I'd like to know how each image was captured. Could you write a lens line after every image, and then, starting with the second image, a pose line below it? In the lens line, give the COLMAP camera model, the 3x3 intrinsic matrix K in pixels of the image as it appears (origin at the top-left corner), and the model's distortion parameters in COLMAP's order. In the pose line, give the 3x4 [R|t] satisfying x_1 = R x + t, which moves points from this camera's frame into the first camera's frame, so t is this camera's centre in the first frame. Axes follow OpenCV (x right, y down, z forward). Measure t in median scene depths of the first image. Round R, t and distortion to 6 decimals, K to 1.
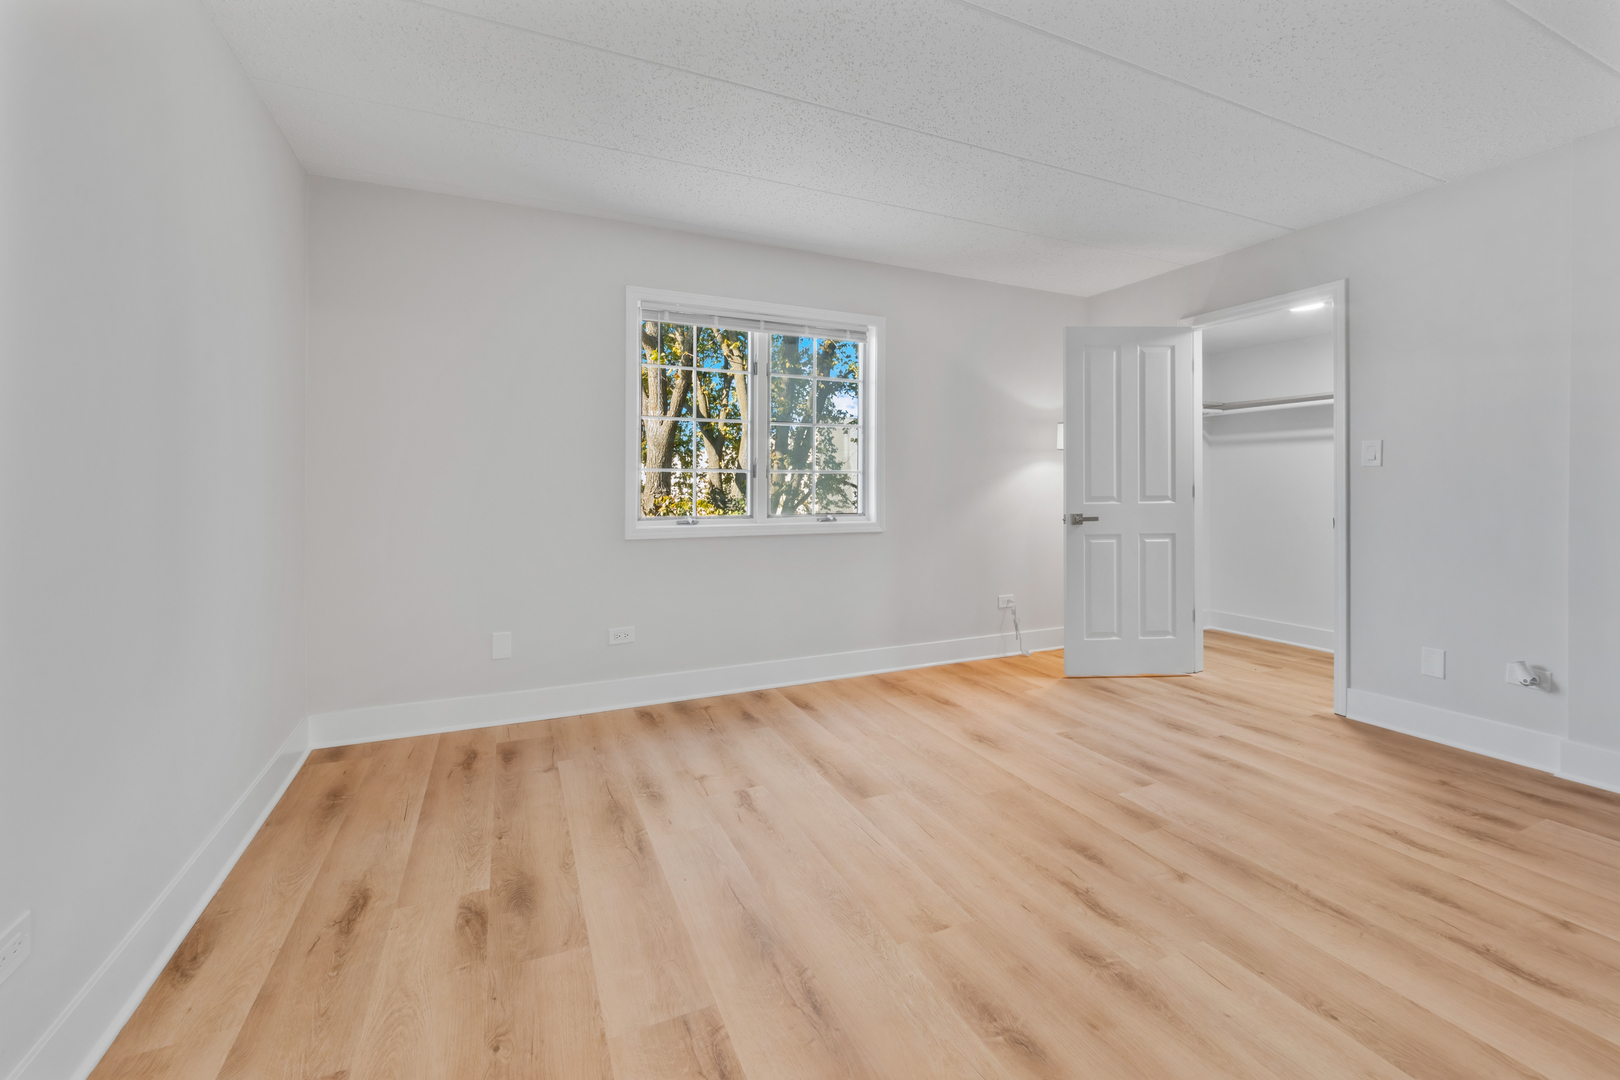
lens RADIAL K [[666.6, 0, 816.7], [0, 666.6, 485.9], [0, 0, 1]] dist [-0.010433, -0.000093]
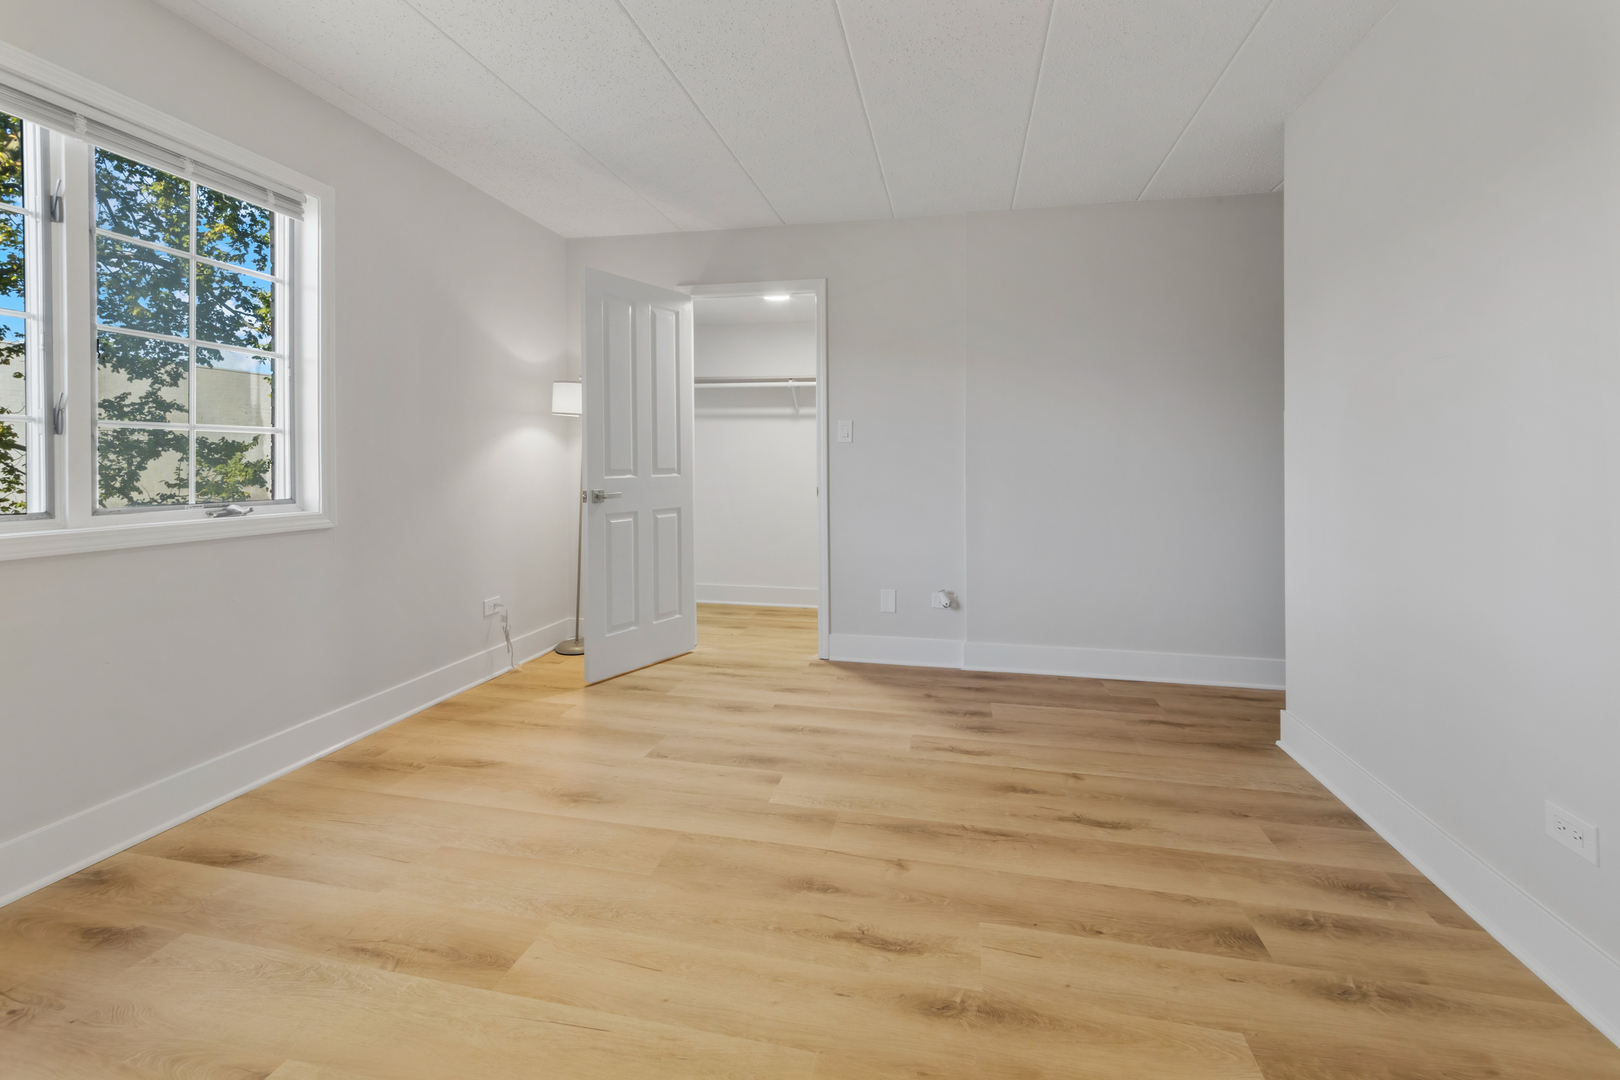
lens RADIAL K [[708.5, 0, 810.5], [0, 708.5, 465.1], [0, 0, 1]] dist [0.004890, 0.000192]
pose [[0.601525, -0.000811, 0.798854, -0.235132], [-0.006545, 0.999961, 0.005944, 0.004072], [-0.798827, -0.008804, 0.601496, 0.331272]]
